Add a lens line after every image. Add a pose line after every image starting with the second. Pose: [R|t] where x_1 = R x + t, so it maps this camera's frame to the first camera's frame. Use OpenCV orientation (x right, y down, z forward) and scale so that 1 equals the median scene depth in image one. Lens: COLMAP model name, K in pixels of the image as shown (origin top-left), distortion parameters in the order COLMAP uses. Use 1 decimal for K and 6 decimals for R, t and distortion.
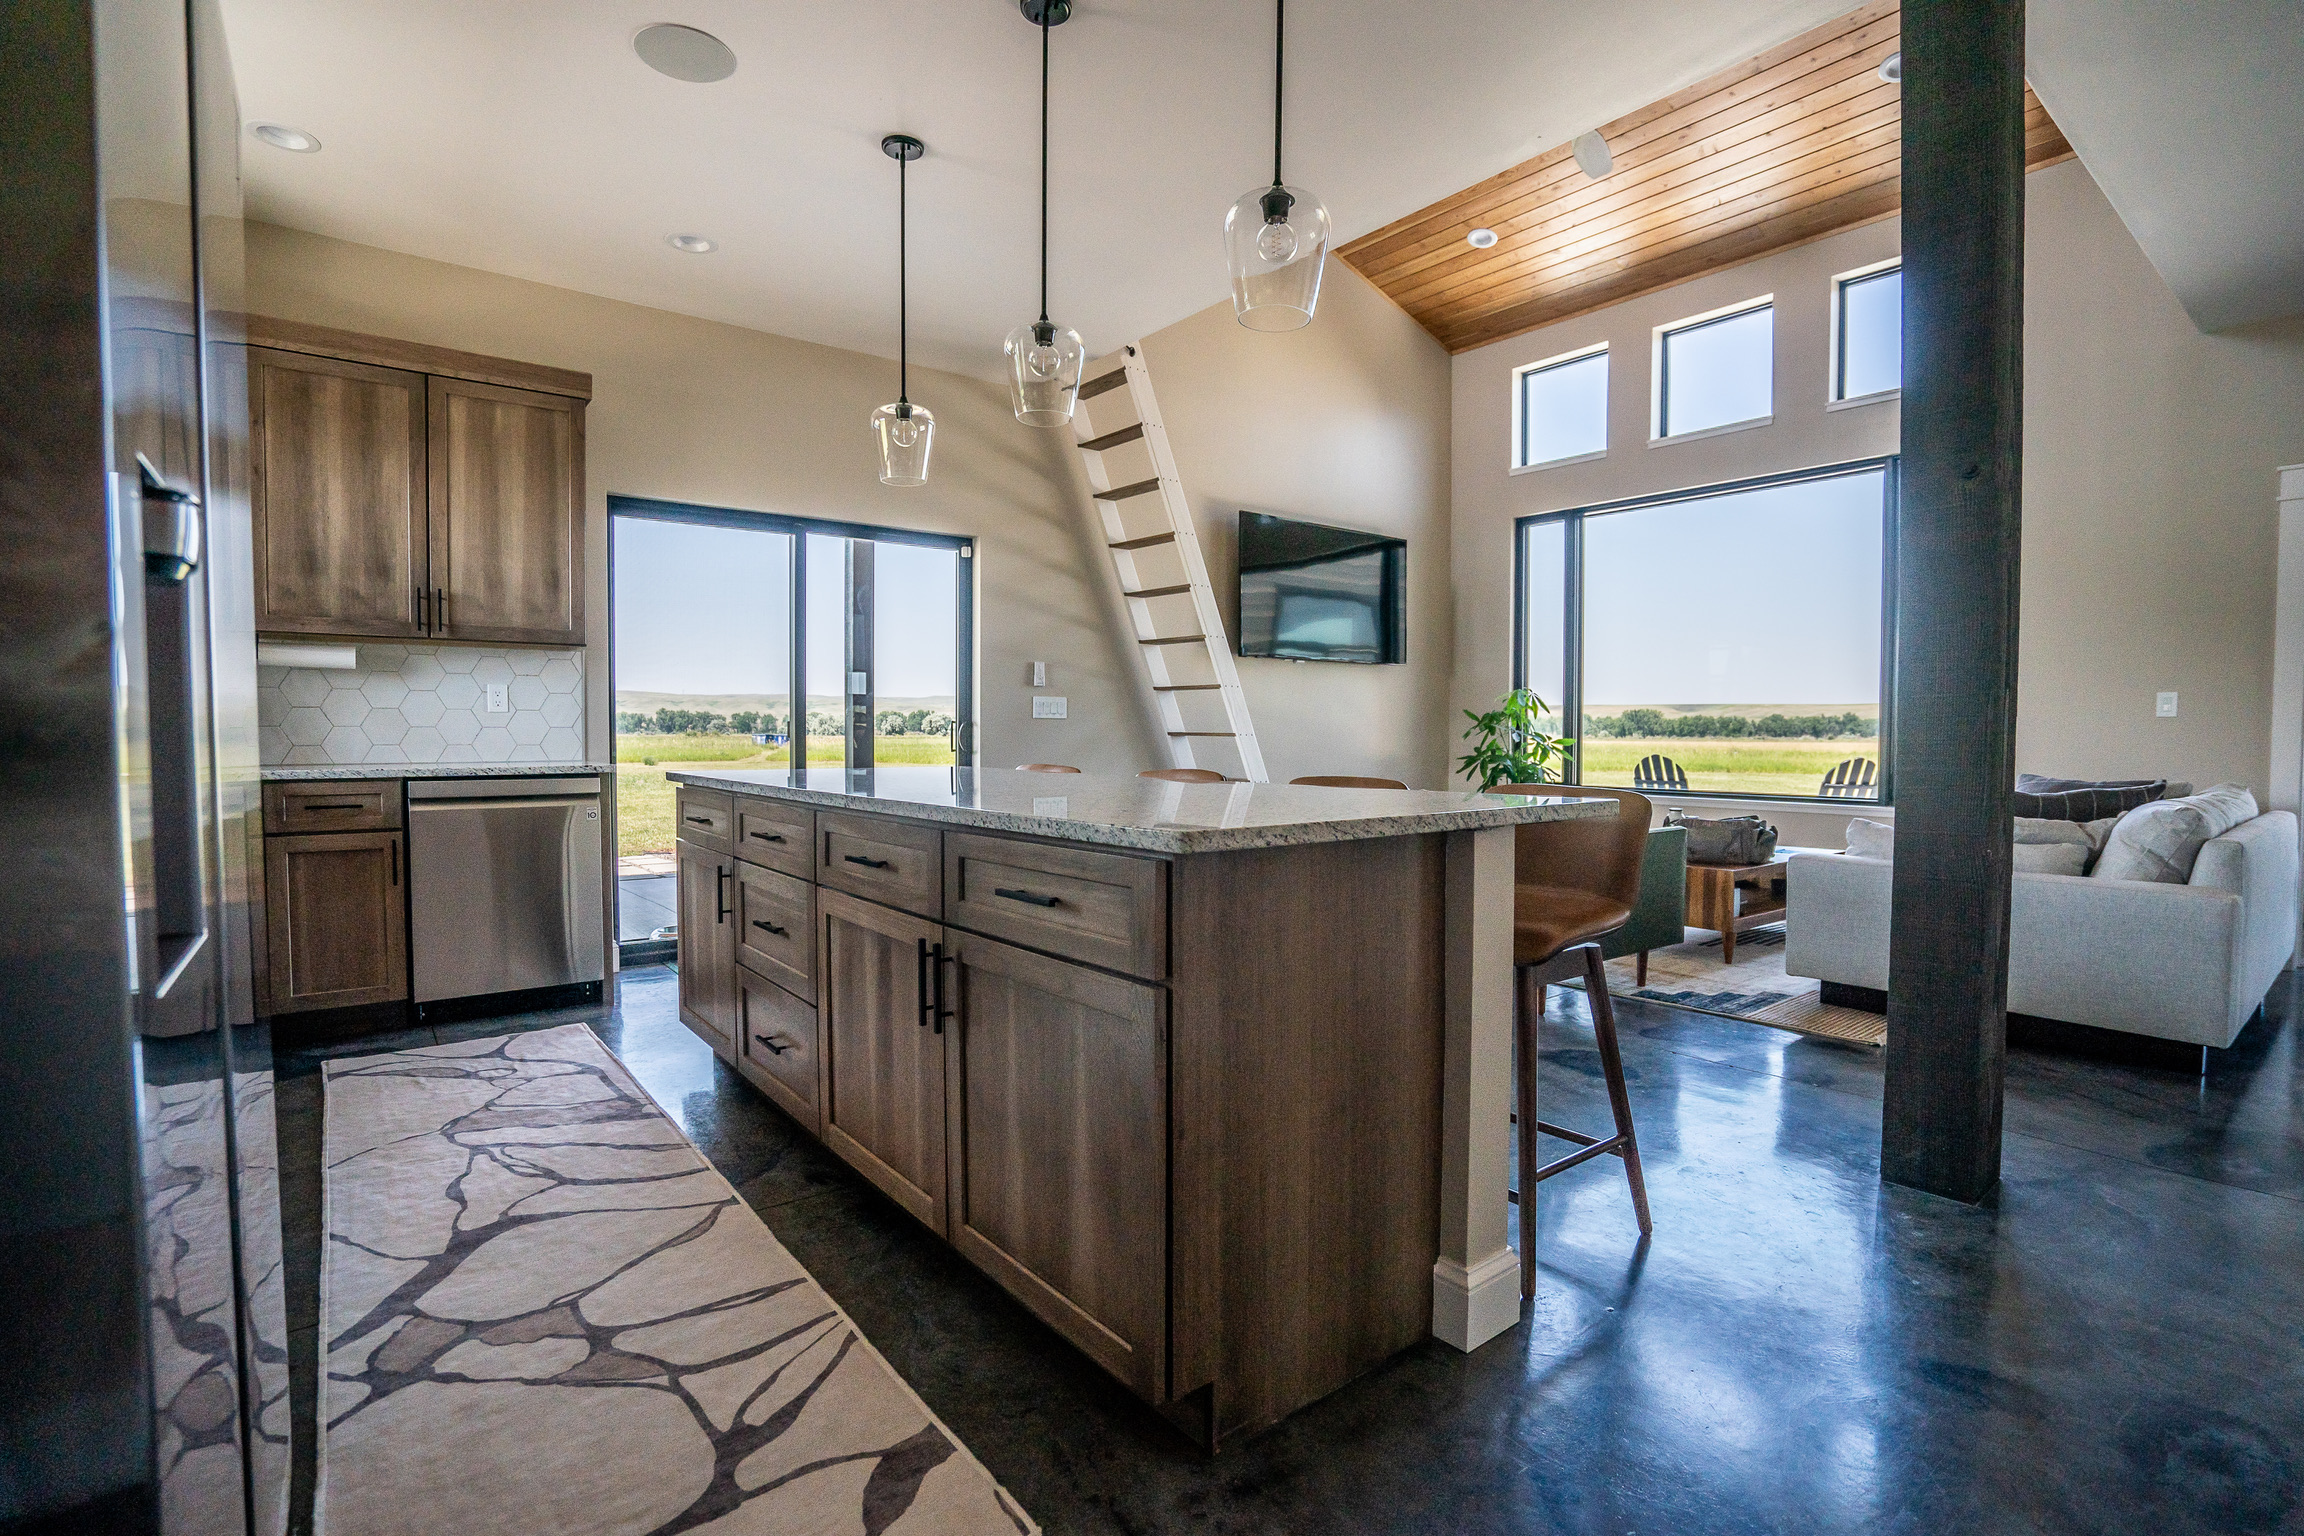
lens RADIAL K [[1107.5, 0, 1152.0], [0, 1107.5, 768.0], [0, 0, 1]] dist [-0.000495, 0.000037]
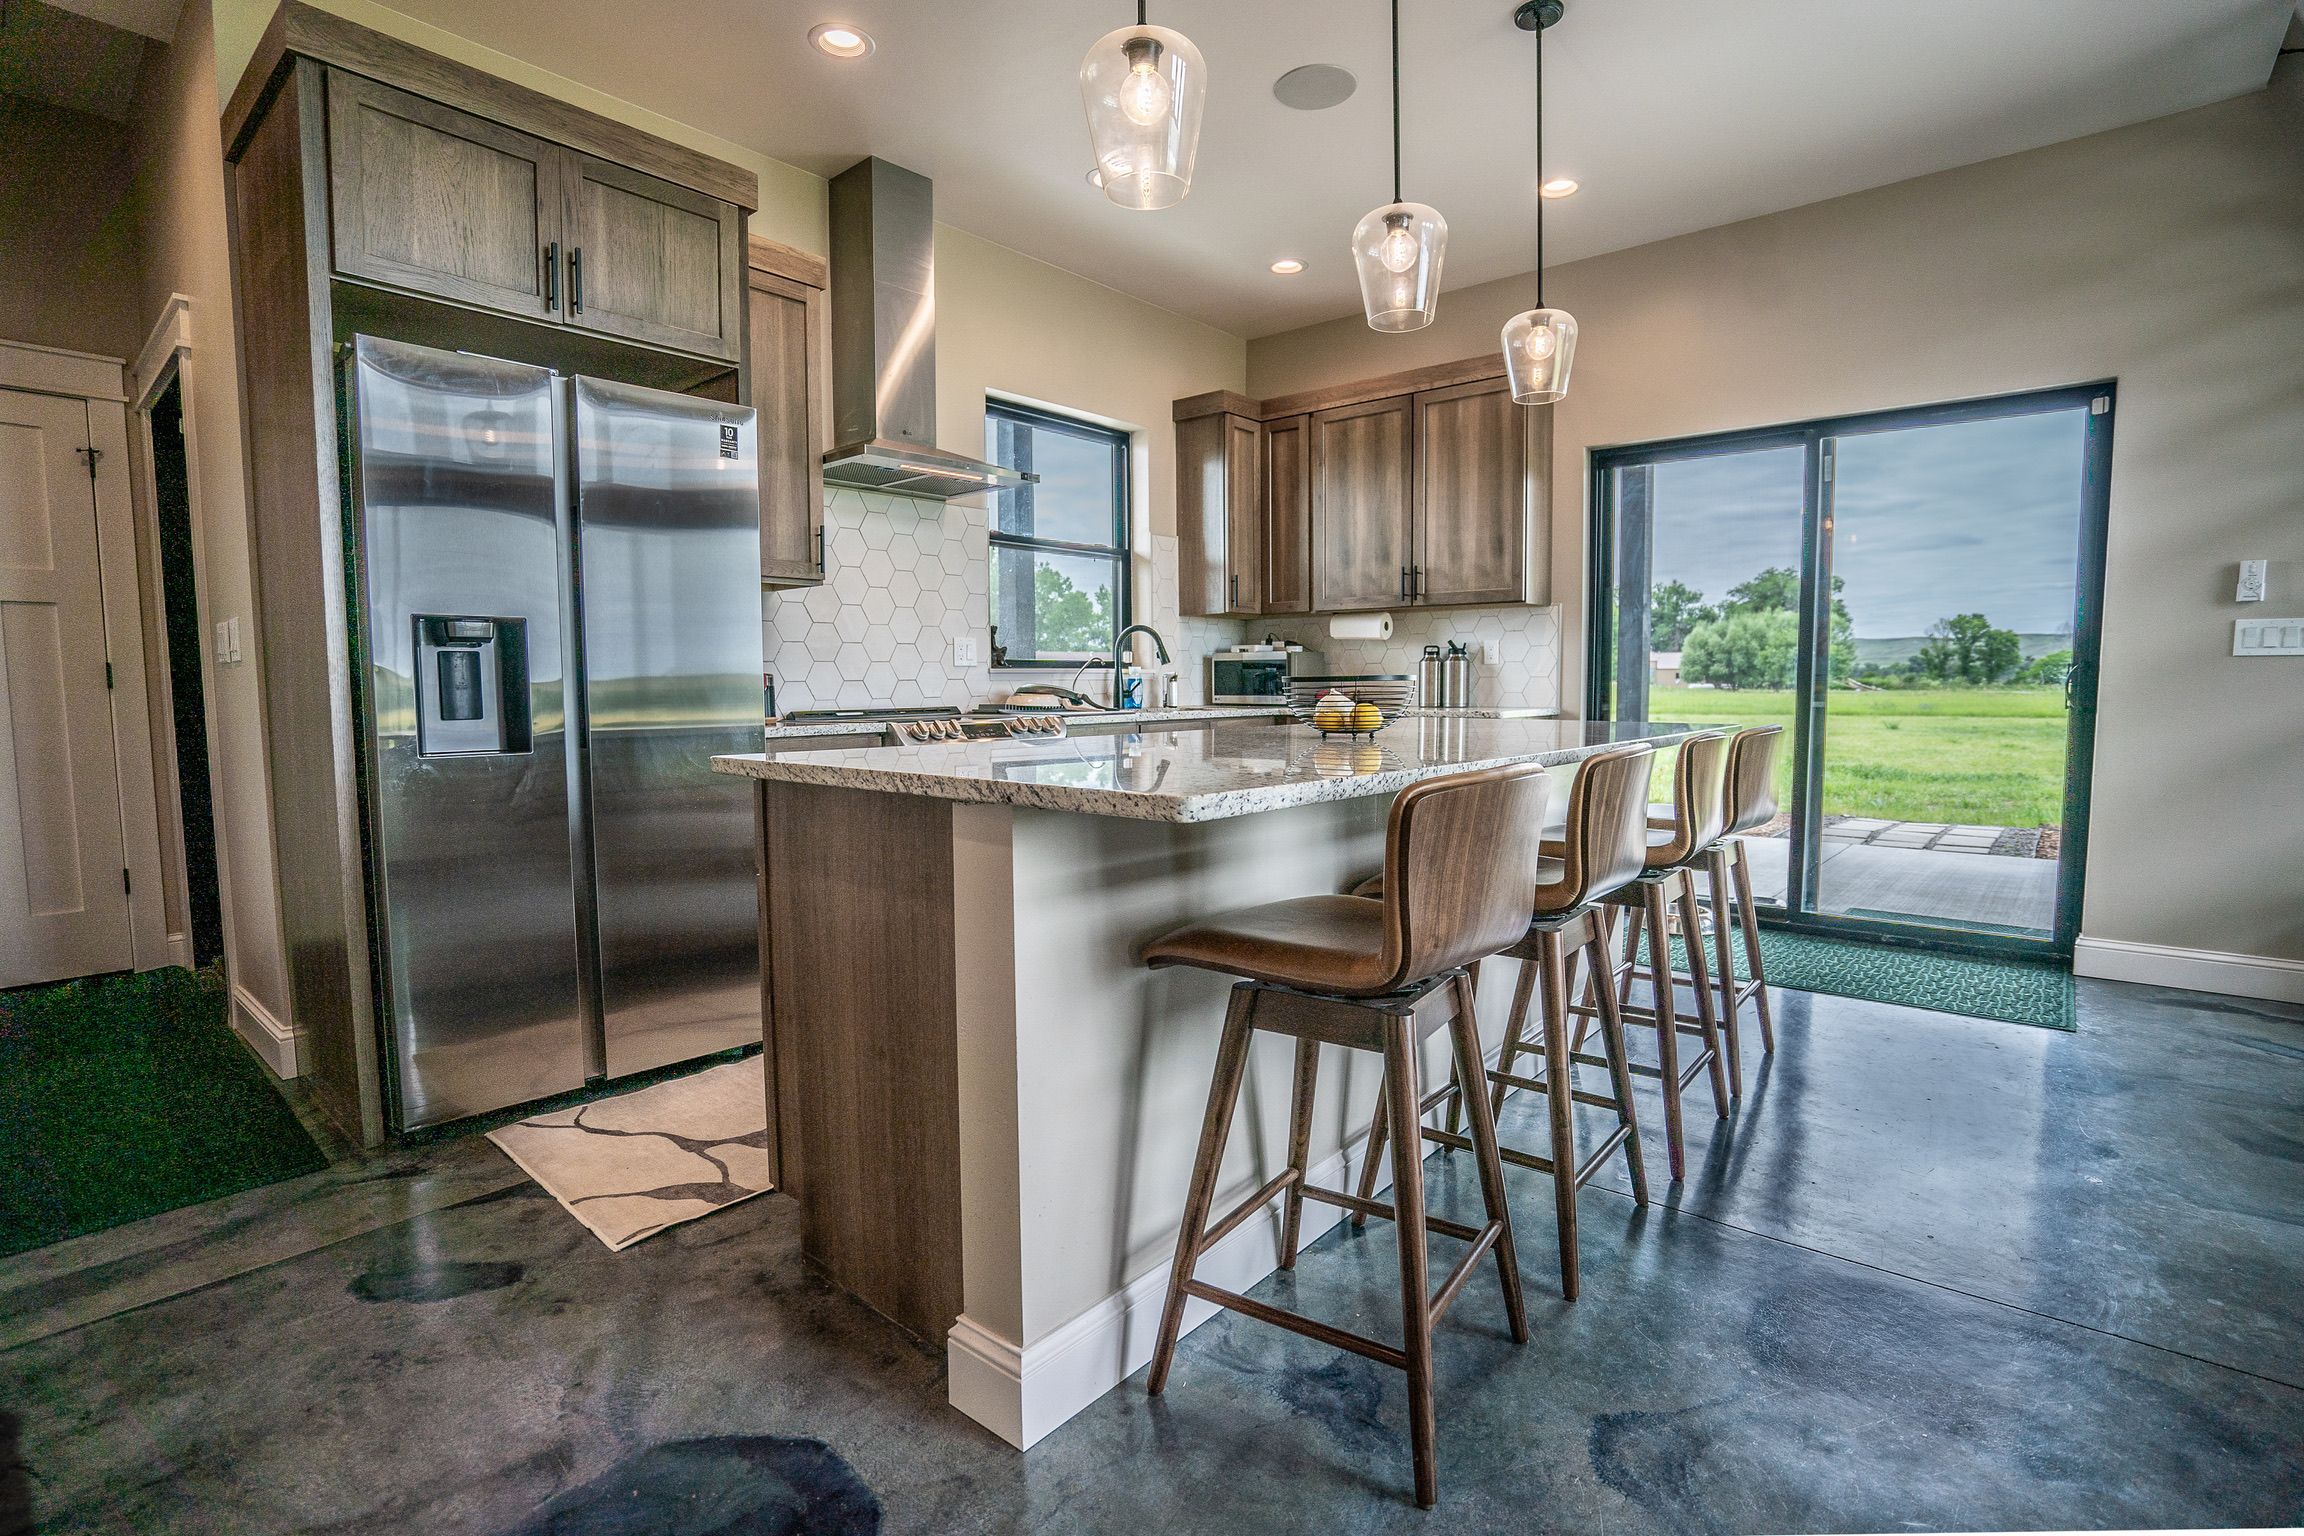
lens RADIAL K [[1107.5, 0, 1152.0], [0, 1107.5, 768.0], [0, 0, 1]] dist [-0.000495, 0.000037]
pose [[0.219402, 0.075350, -0.972720, 0.507887], [-0.030163, 0.997060, 0.070432, -0.013825], [0.975168, 0.013887, 0.221030, 0.429482]]
